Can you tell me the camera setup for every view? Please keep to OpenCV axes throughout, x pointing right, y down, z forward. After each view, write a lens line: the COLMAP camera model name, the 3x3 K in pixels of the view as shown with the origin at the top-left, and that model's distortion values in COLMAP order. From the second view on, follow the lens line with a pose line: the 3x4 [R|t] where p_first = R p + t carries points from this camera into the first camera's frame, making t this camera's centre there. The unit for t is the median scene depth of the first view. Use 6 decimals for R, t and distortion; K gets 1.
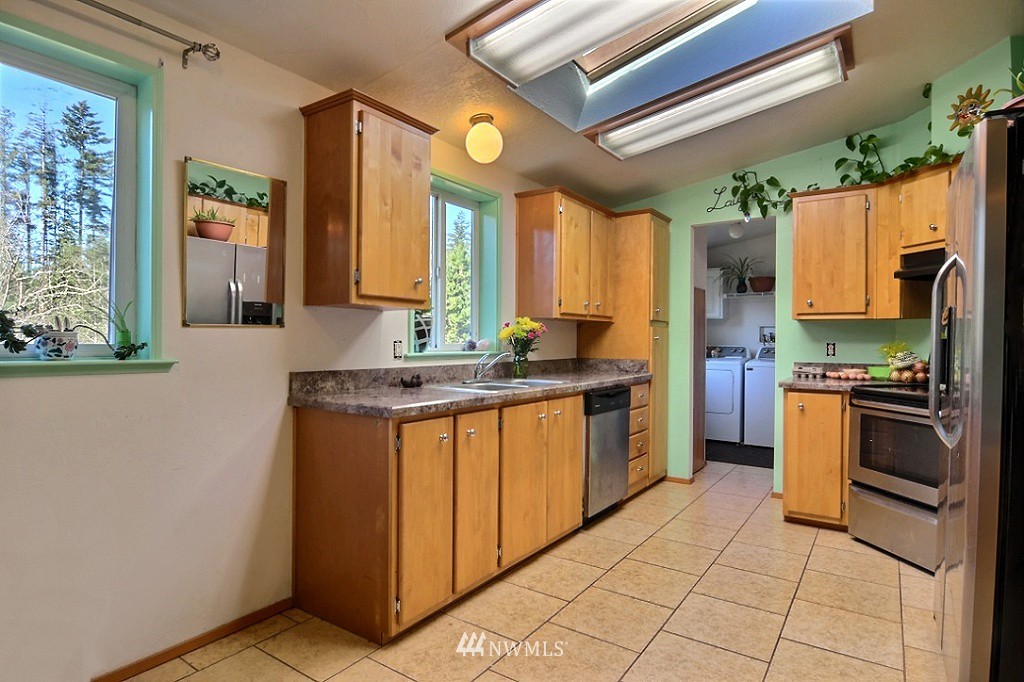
lens RADIAL K [[551.0, 0, 513.5], [0, 551.0, 342.9], [0, 0, 1]] dist [-0.001188, -0.002788]
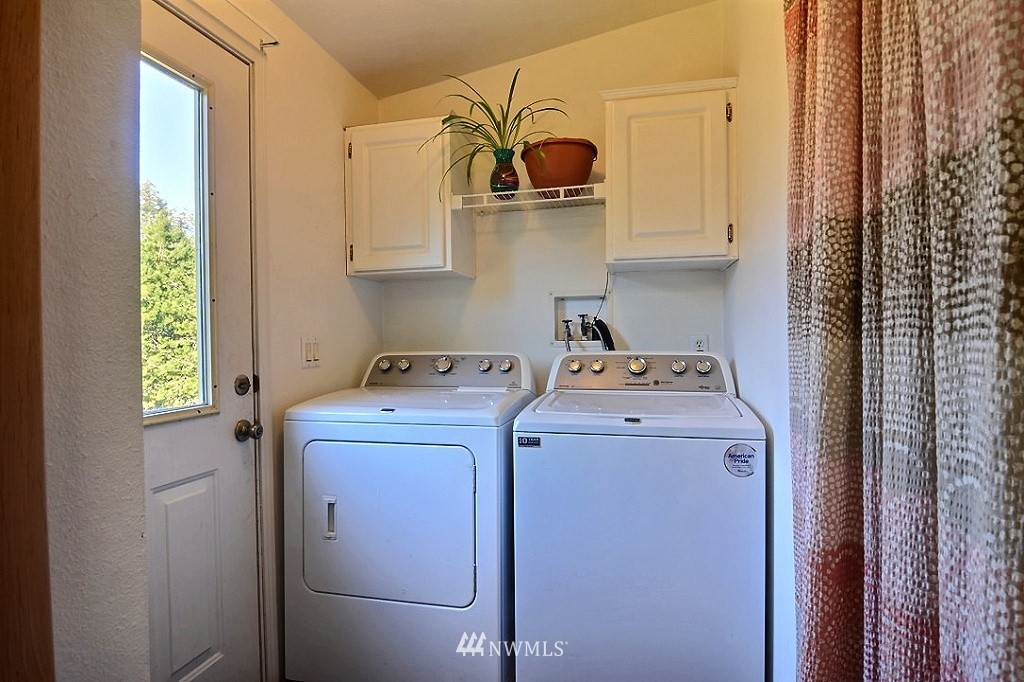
lens RADIAL K [[551.0, 0, 506.9], [0, 551.0, 342.3], [0, 0, 1]] dist [-0.001188, -0.002788]
pose [[0.935046, -0.019232, 0.354005, 0.539794], [0.020248, 0.999795, 0.000832, 0.000759], [-0.353948, 0.006390, 0.935243, 1.253968]]
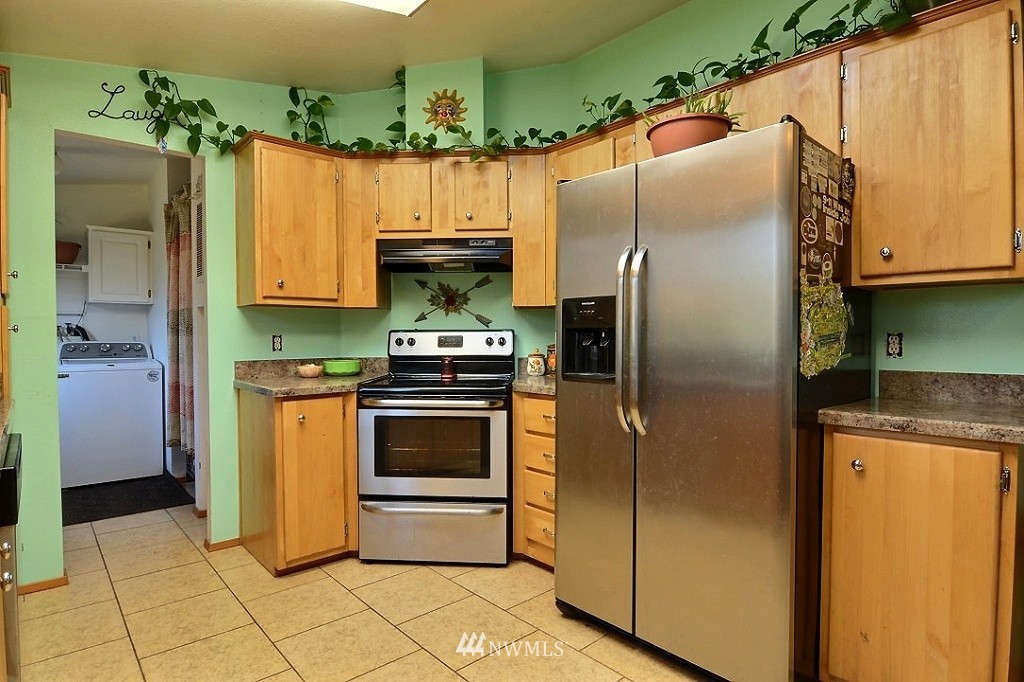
lens RADIAL K [[551.0, 0, 501.5], [0, 551.0, 341.8], [0, 0, 1]] dist [-0.001188, -0.002788]
pose [[0.257246, -0.023880, 0.966051, -0.134795], [0.009553, 0.999709, 0.022168, -0.004599], [-0.966299, 0.003526, 0.257399, 0.514359]]
